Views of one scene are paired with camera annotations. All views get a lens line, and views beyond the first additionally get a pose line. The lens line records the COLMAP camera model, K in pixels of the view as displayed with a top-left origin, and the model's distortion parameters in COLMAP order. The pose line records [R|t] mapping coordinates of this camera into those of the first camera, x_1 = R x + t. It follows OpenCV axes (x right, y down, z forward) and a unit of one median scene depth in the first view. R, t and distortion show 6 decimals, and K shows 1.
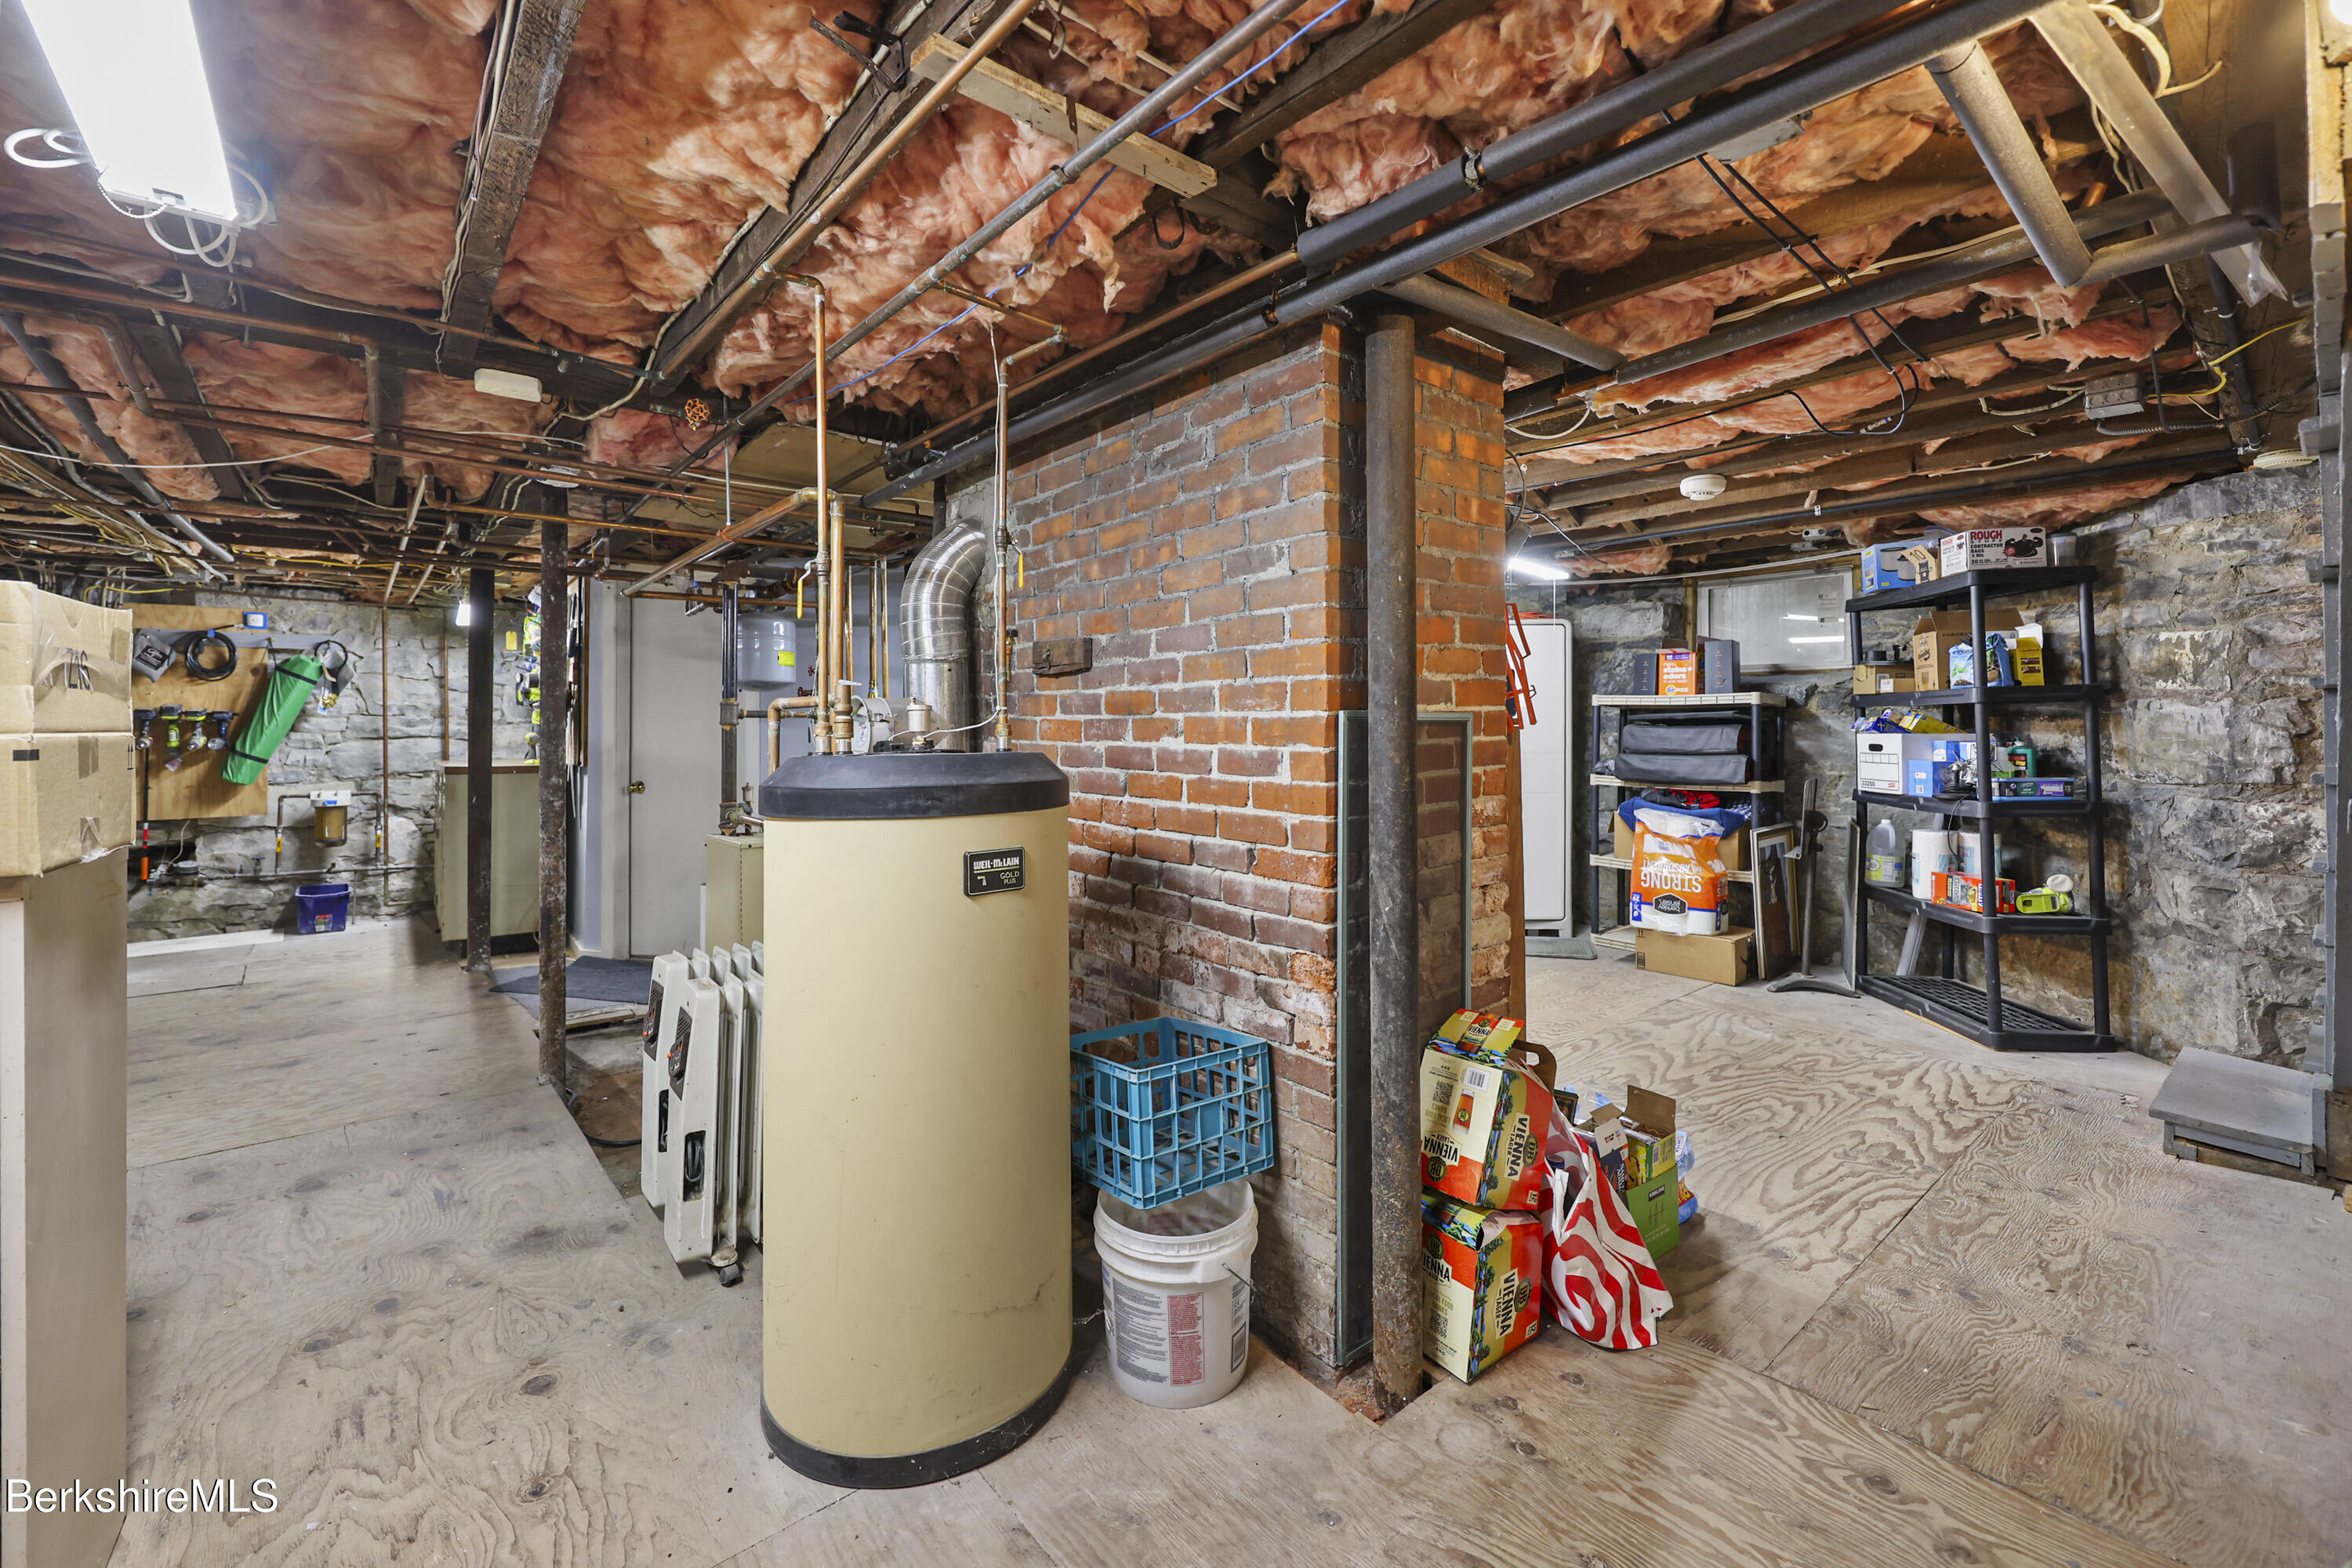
lens RADIAL K [[990.0, 0, 1178.4], [0, 990.0, 742.7], [0, 0, 1]] dist [-0.000284, -0.000041]
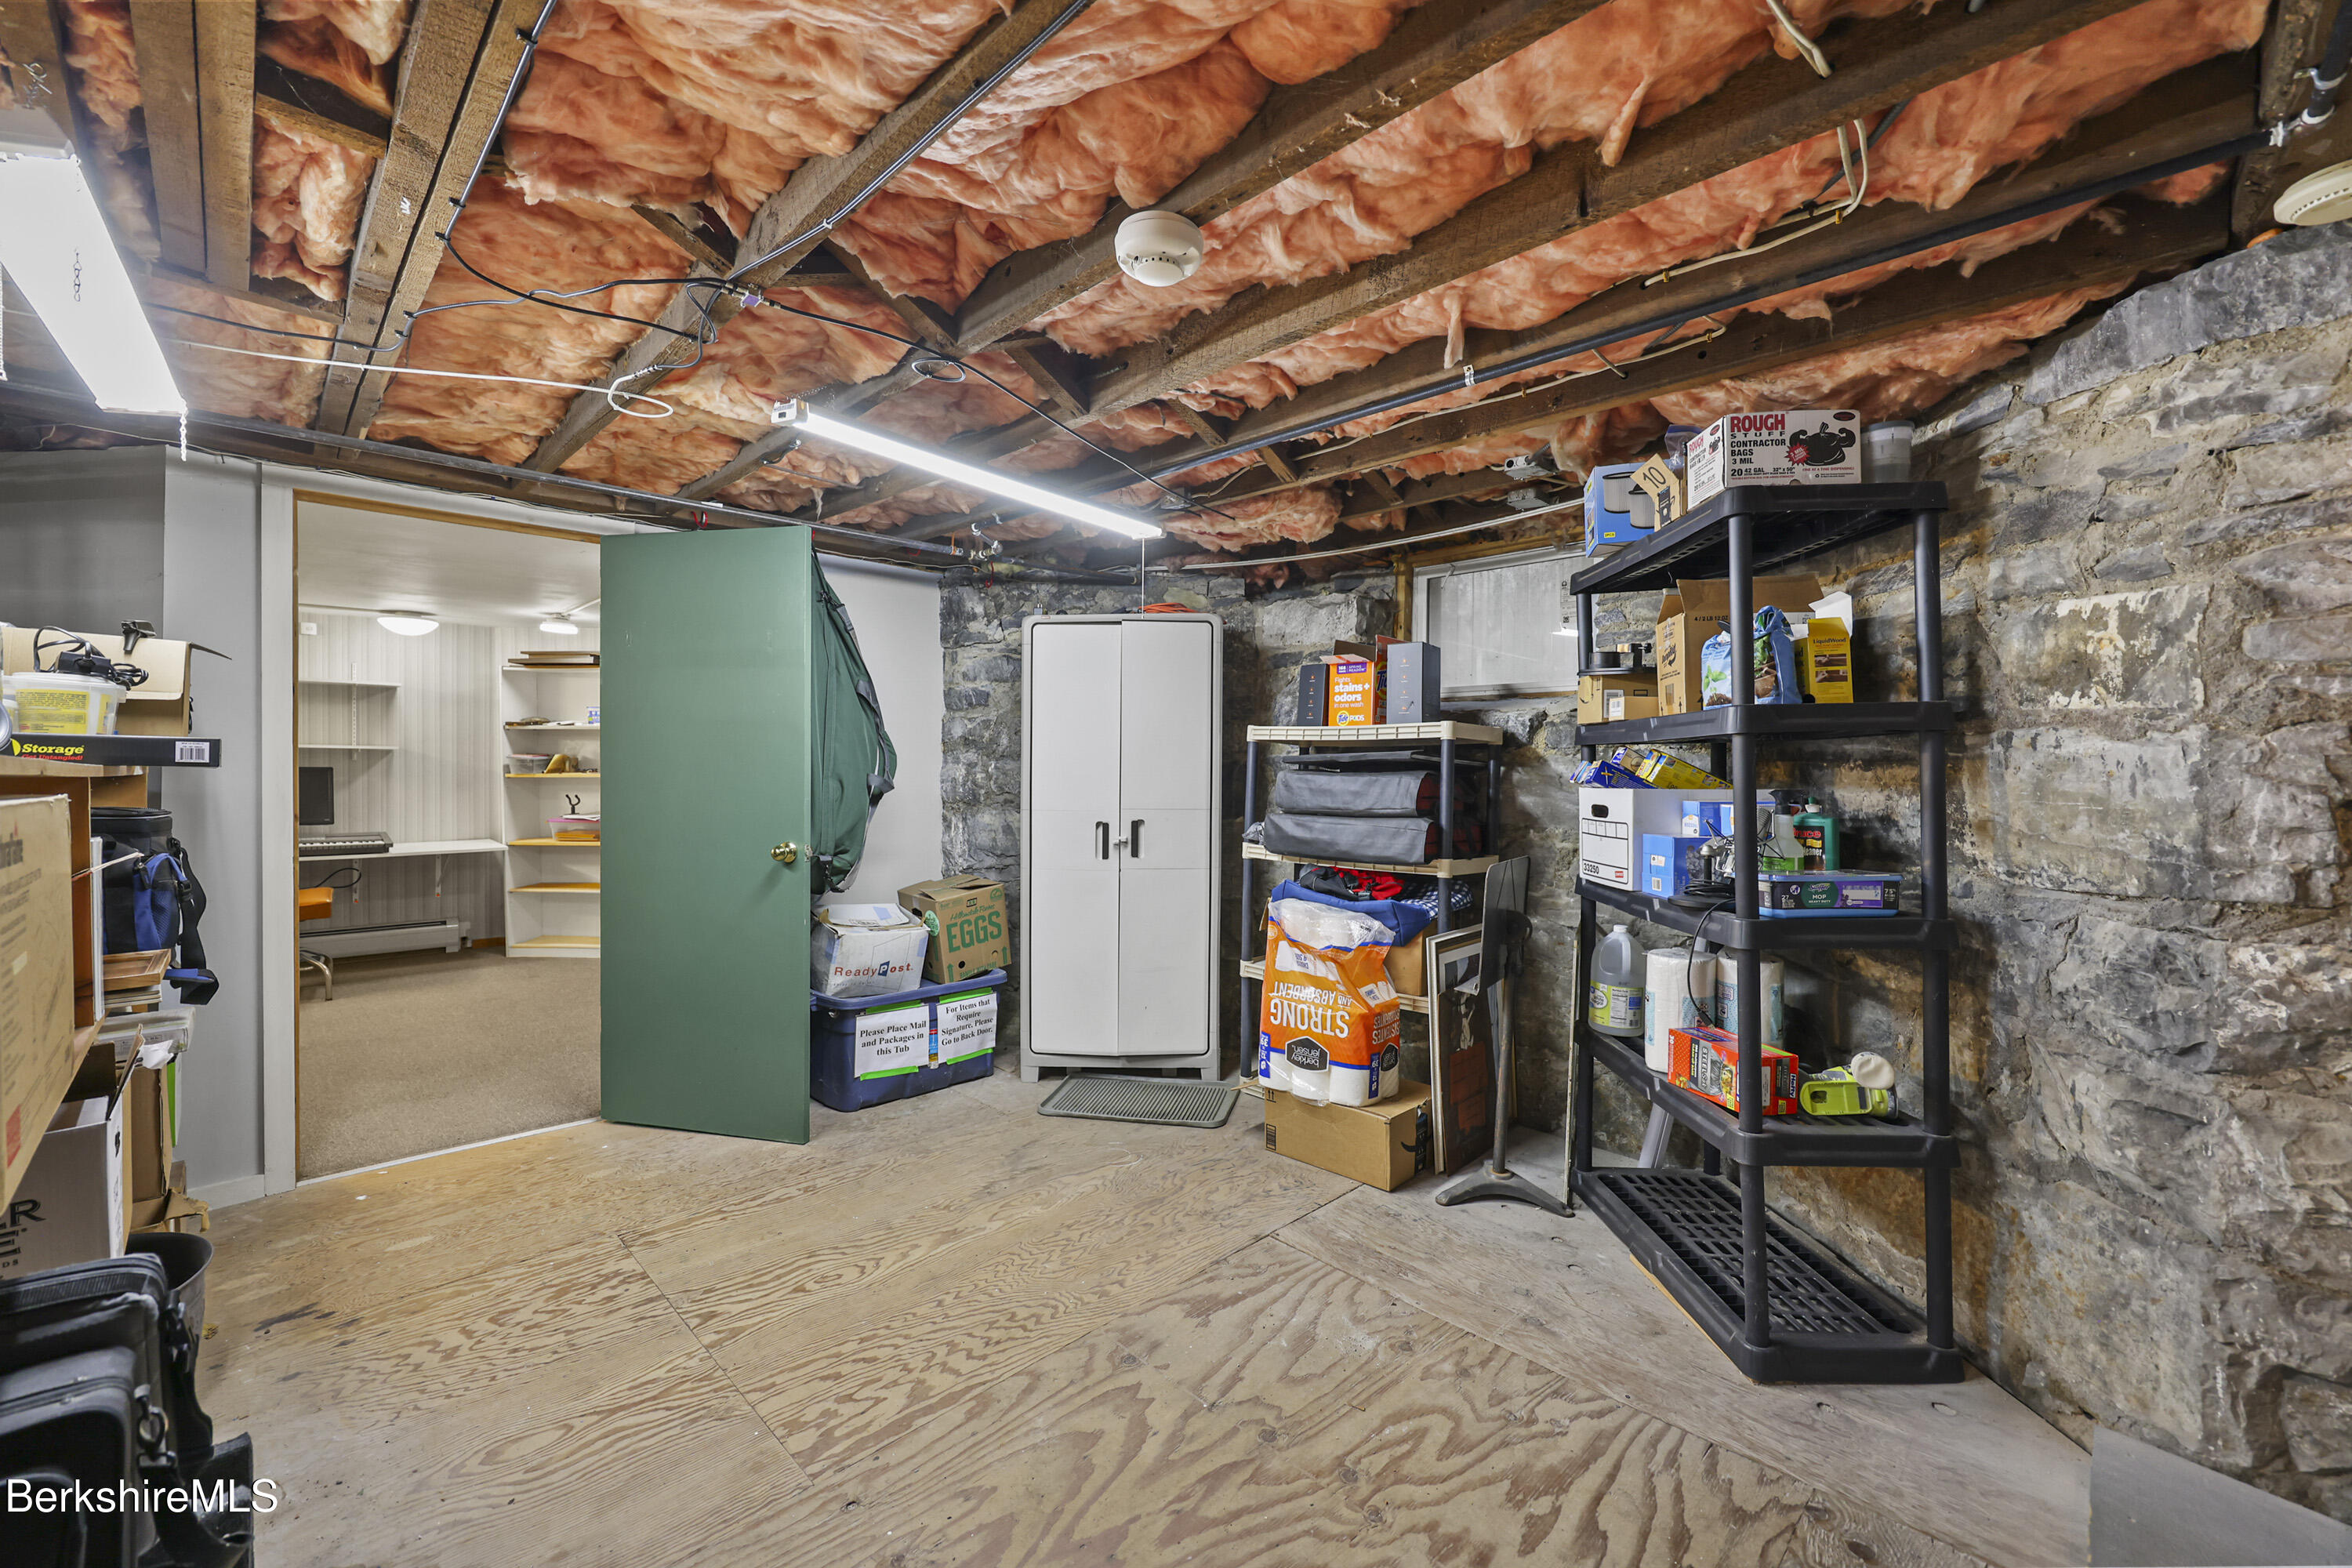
lens RADIAL K [[959.5, 0, 1182.0], [0, 959.5, 801.3], [0, 0, 1]] dist [0.000331, -0.000213]
pose [[0.996000, 0.003987, 0.089266, 0.460459], [-0.005562, 0.999833, 0.017406, -0.011315], [-0.089182, -0.017833, 0.995856, 0.506459]]
